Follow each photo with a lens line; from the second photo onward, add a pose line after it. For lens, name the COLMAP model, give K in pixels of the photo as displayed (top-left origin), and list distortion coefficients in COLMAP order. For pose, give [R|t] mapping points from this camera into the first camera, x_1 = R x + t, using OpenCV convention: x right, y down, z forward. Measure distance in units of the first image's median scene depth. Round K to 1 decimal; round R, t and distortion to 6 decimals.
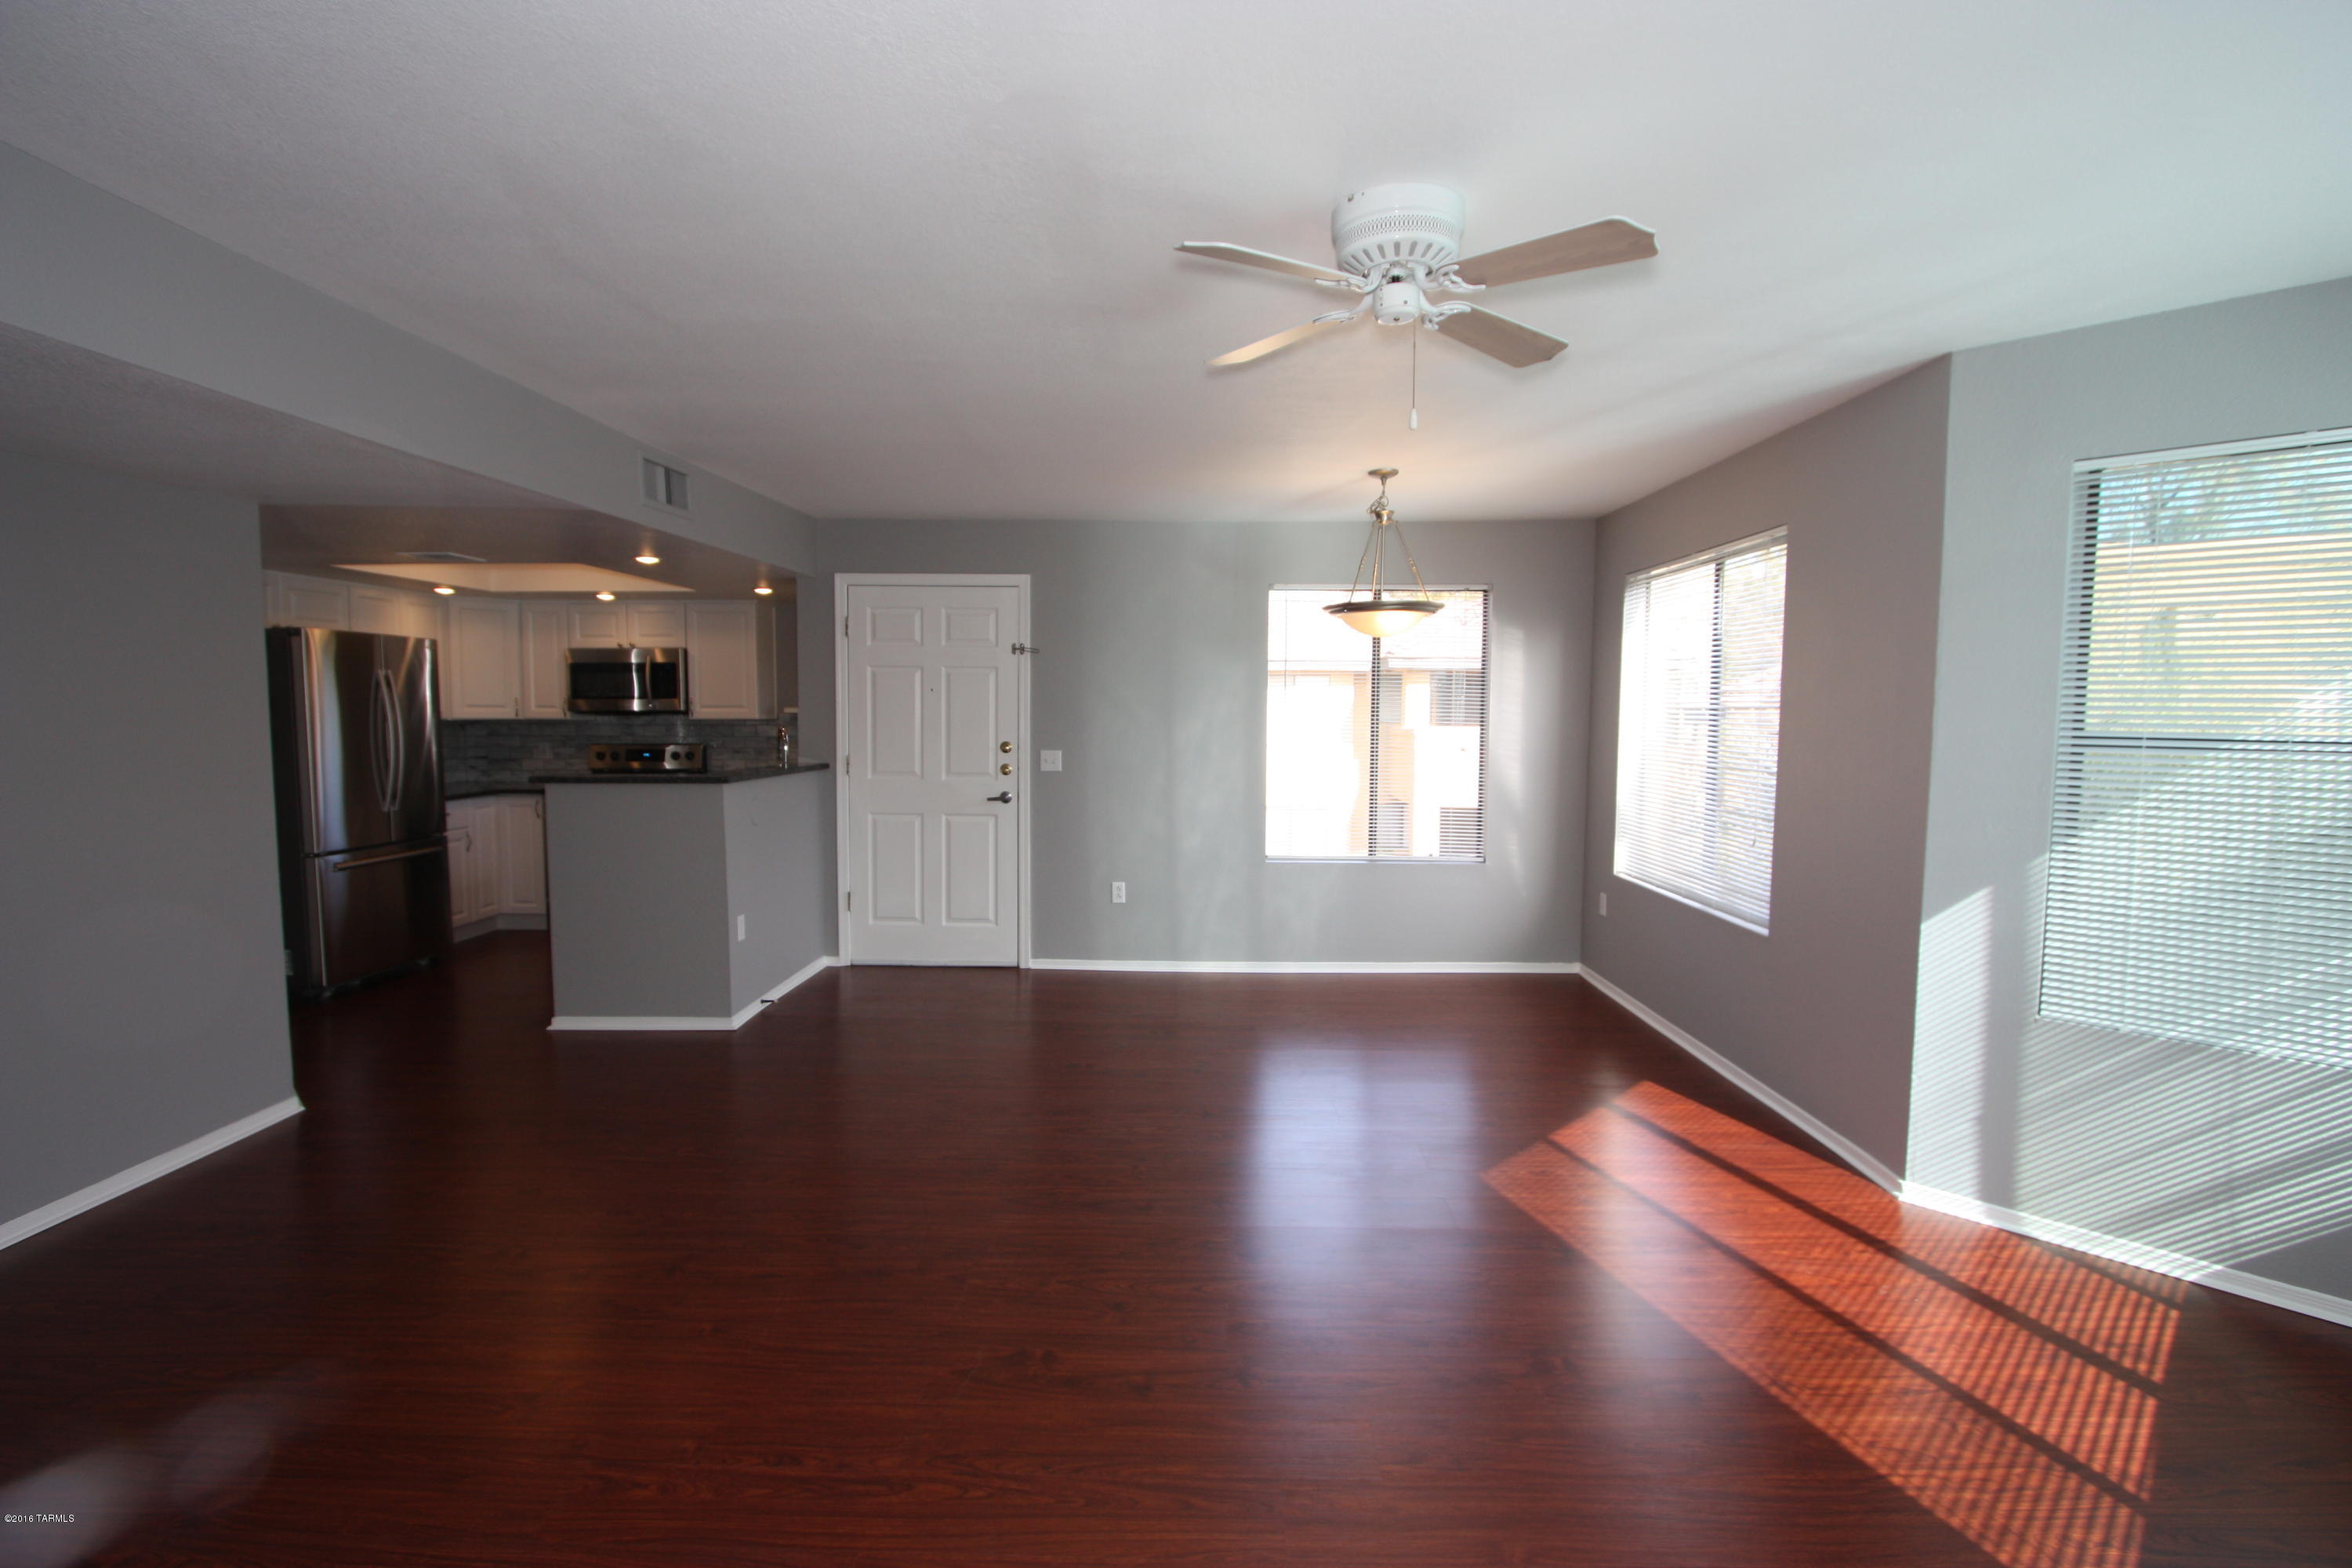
lens RADIAL K [[1099.1, 0, 1176.0], [0, 1099.1, 784.0], [0, 0, 1]] dist [-0.003478, 0.000745]
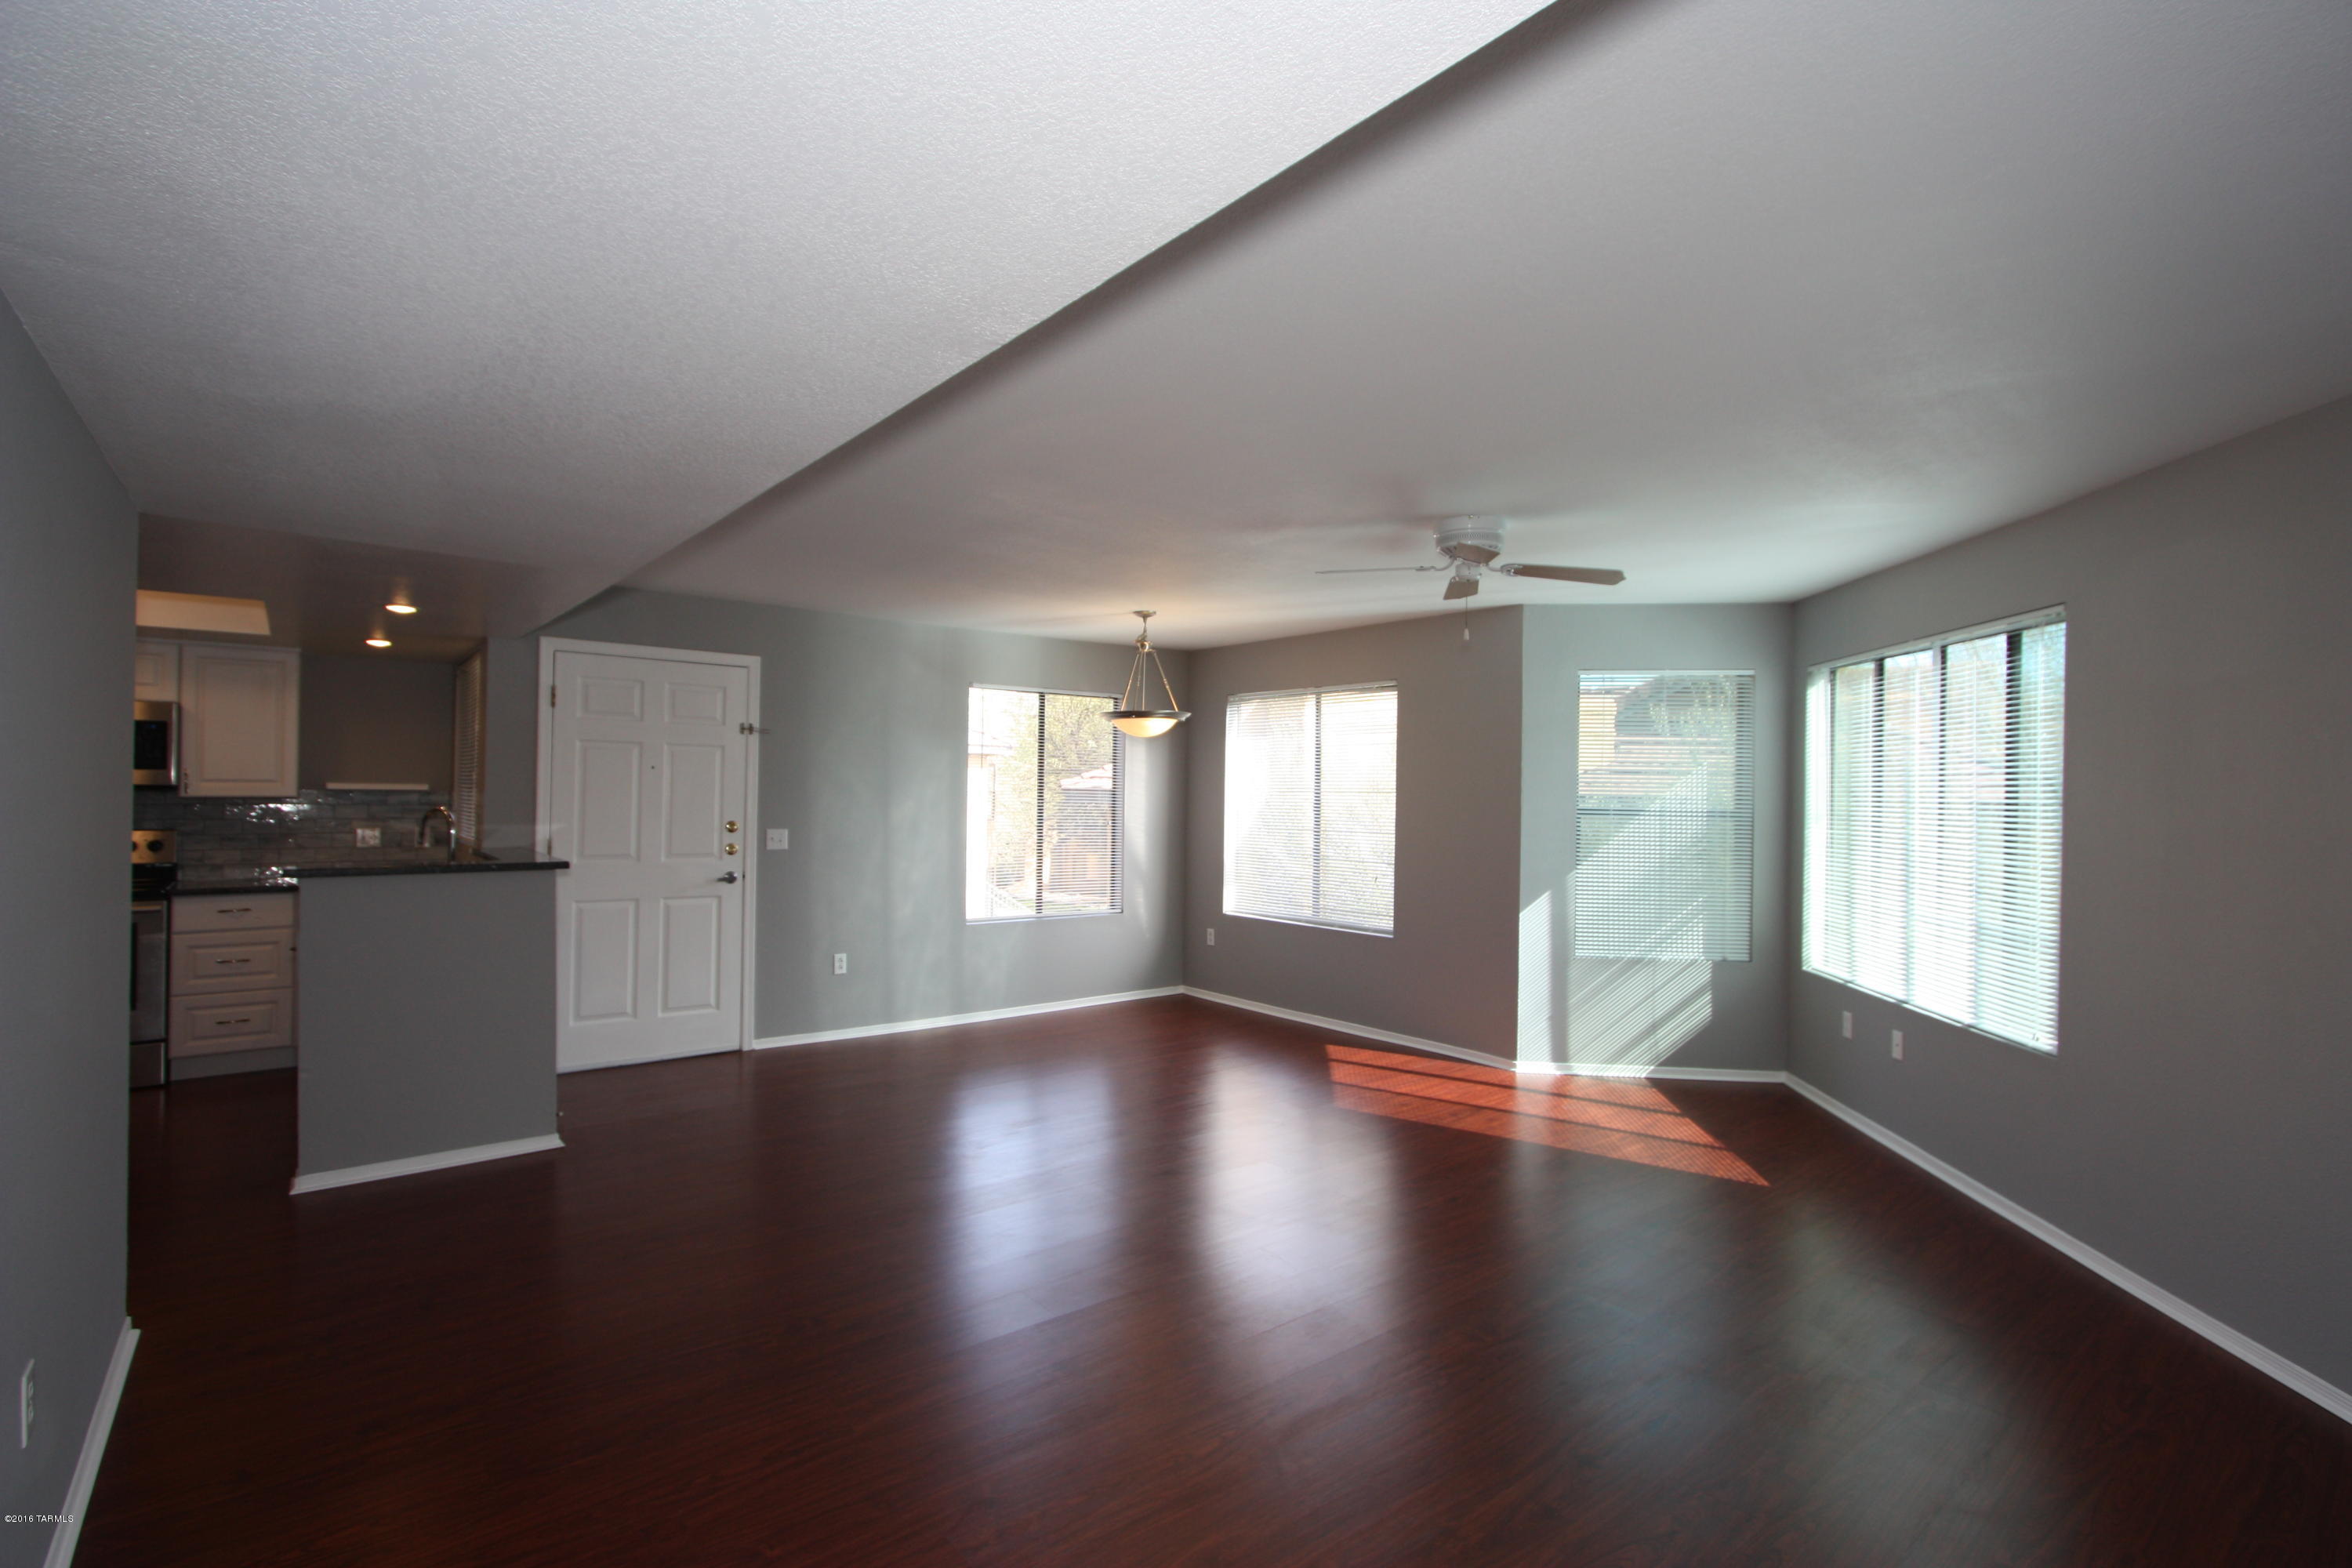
lens RADIAL K [[1099.1, 0, 1176.0], [0, 1099.1, 784.0], [0, 0, 1]] dist [-0.003478, 0.000745]
pose [[0.766303, 0.010577, 0.642392, -0.485070], [0.035348, 0.997656, -0.058593, 0.000308], [-0.641506, 0.067607, 0.764133, -0.016484]]
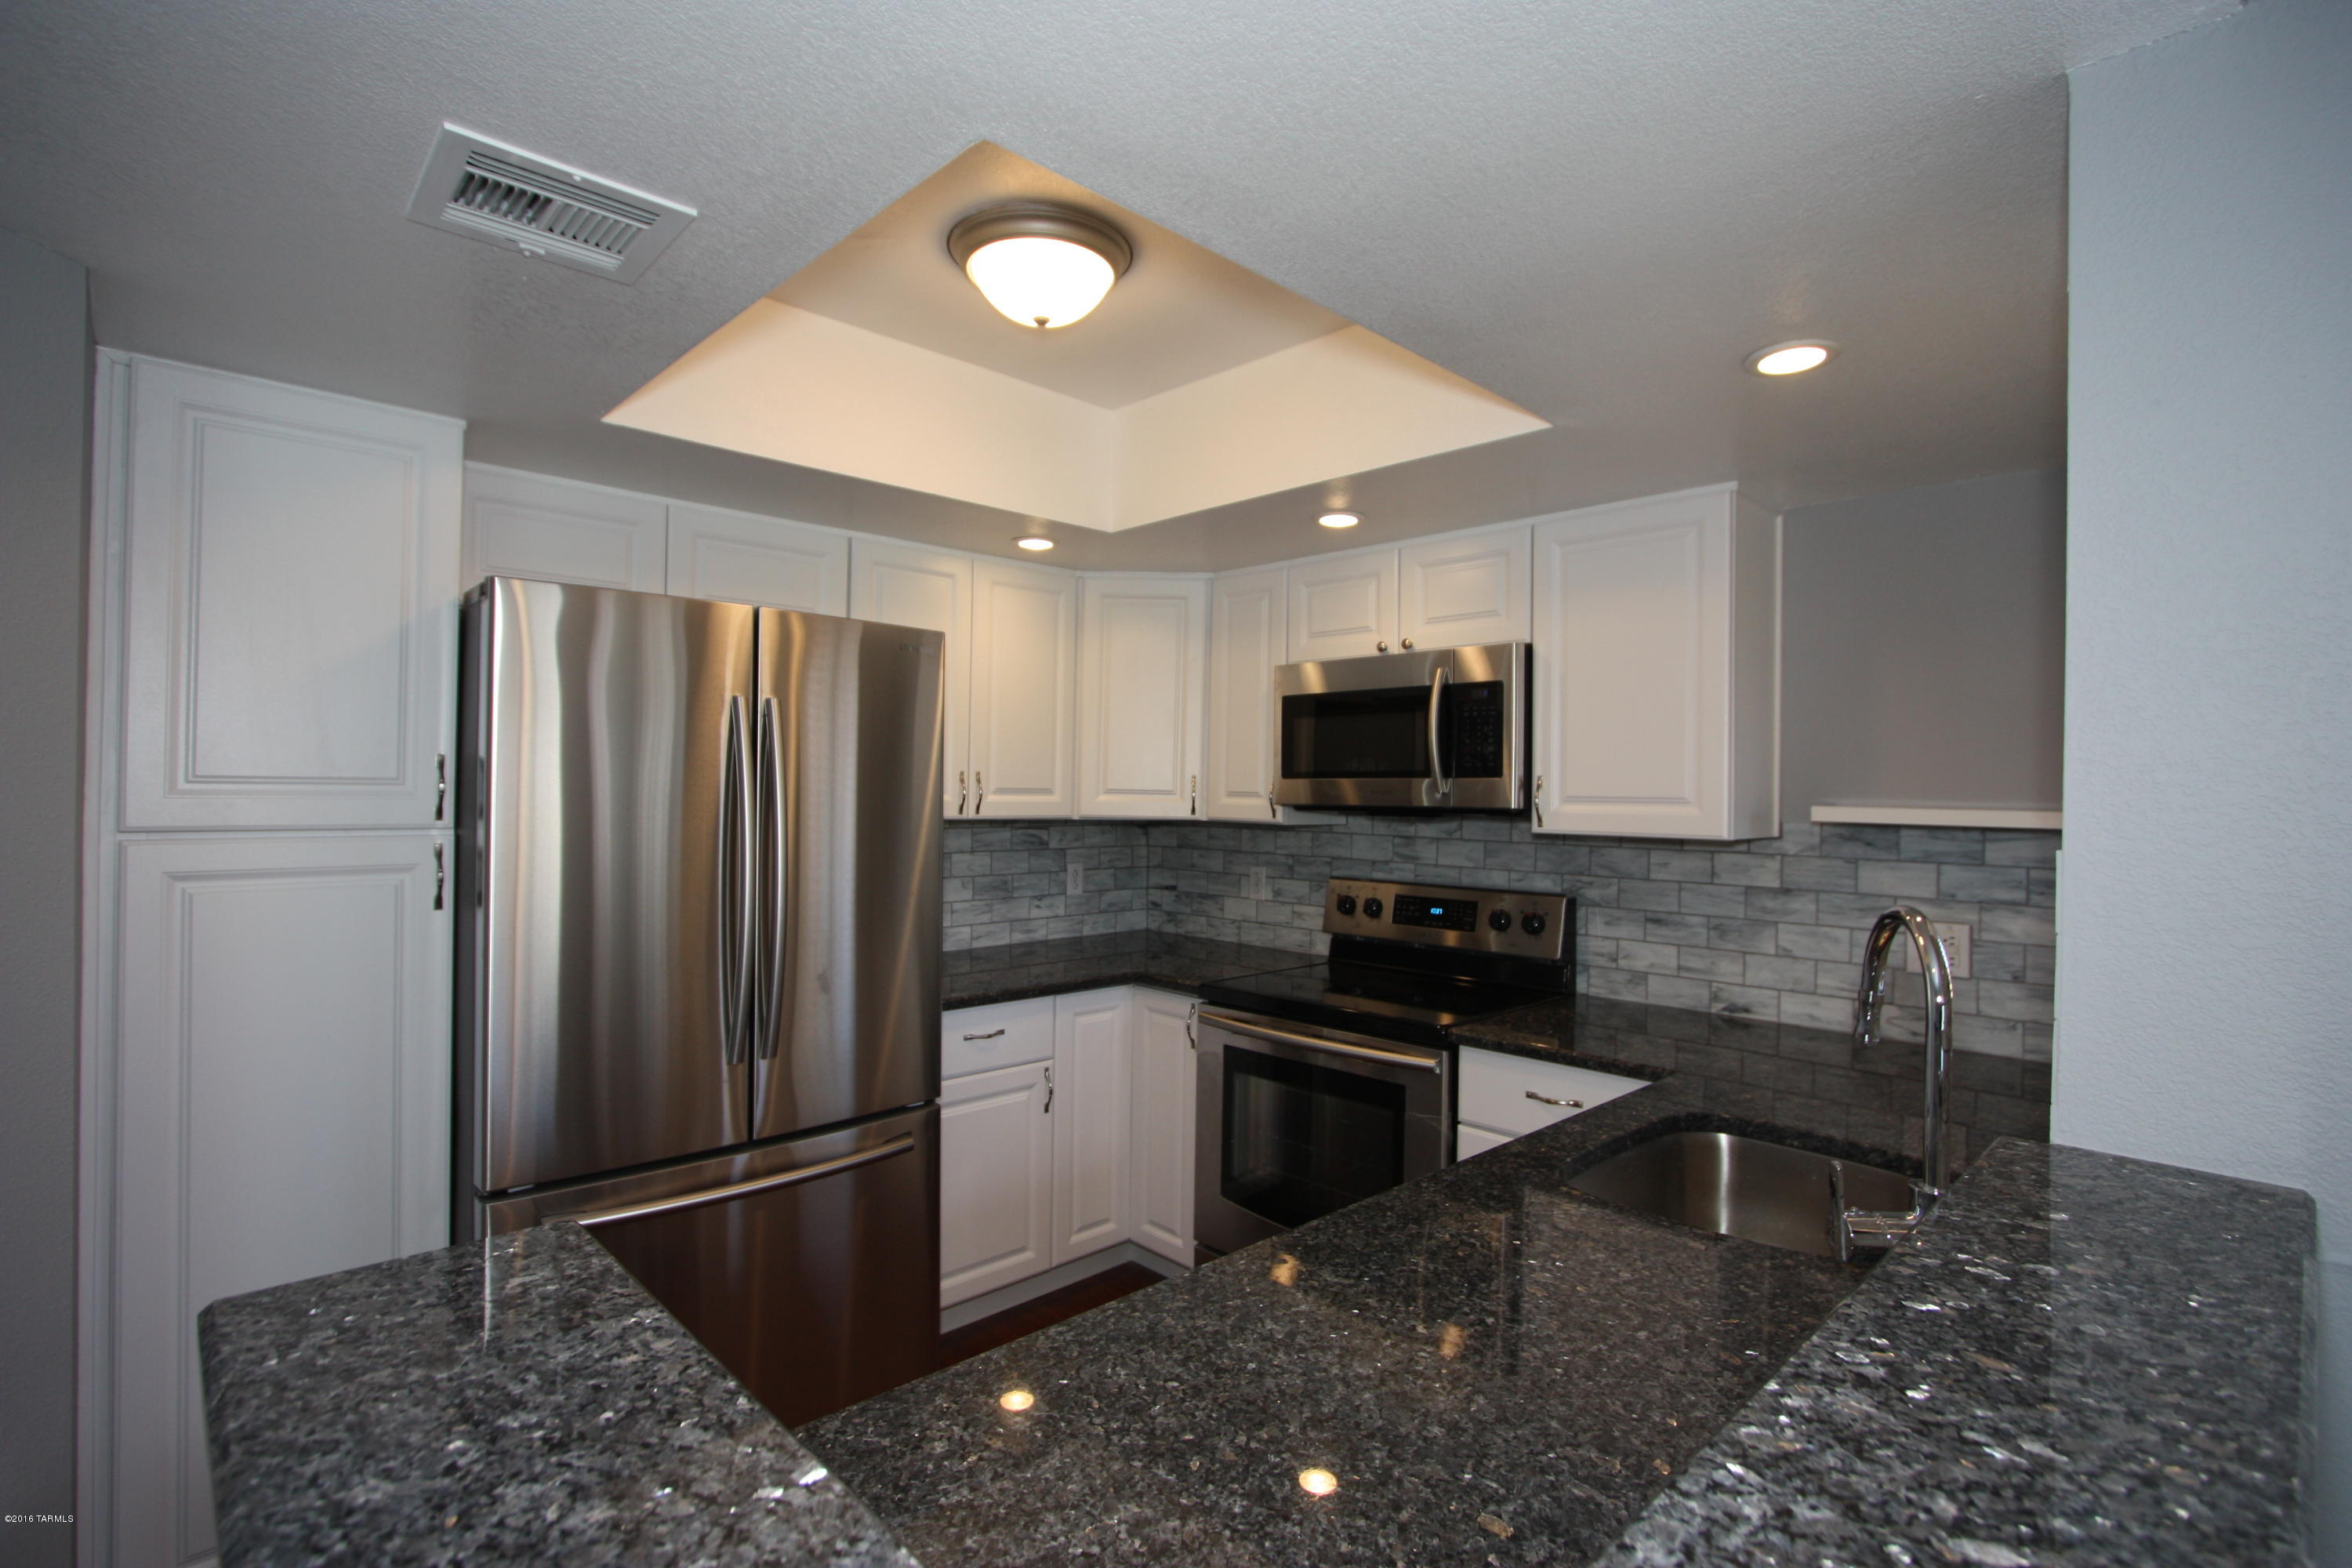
lens RADIAL K [[1099.1, 0, 1176.0], [0, 1099.1, 784.0], [0, 0, 1]] dist [-0.003478, 0.000745]
pose [[0.709333, 0.005994, -0.704848, -0.318852], [-0.066215, 0.996109, -0.058165, -0.054802], [0.701757, 0.087930, 0.706969, 0.780310]]
